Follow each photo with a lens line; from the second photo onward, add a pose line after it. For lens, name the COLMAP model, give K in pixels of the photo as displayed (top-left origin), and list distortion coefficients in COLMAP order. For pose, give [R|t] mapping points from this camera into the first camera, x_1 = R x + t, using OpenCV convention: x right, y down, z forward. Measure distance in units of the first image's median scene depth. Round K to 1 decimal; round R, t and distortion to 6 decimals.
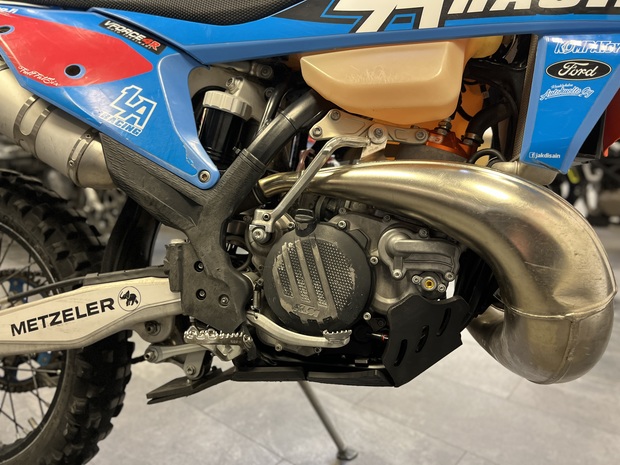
lens RADIAL K [[457.4, 0, 308.5], [0, 457.4, 232.9], [0, 0, 1]] dist [-0.001596, -0.019045]
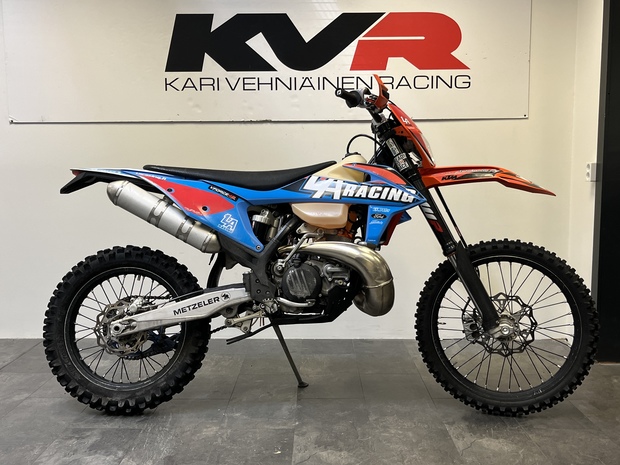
lens RADIAL K [[569.4, 0, 313.0], [0, 569.4, 231.6], [0, 0, 1]] dist [-0.020609, 0.000000]
pose [[0.972082, -0.015917, 0.234100, -0.711483], [0.045504, 0.991544, -0.121532, 0.208391], [-0.230186, 0.128791, 0.964587, -2.369032]]
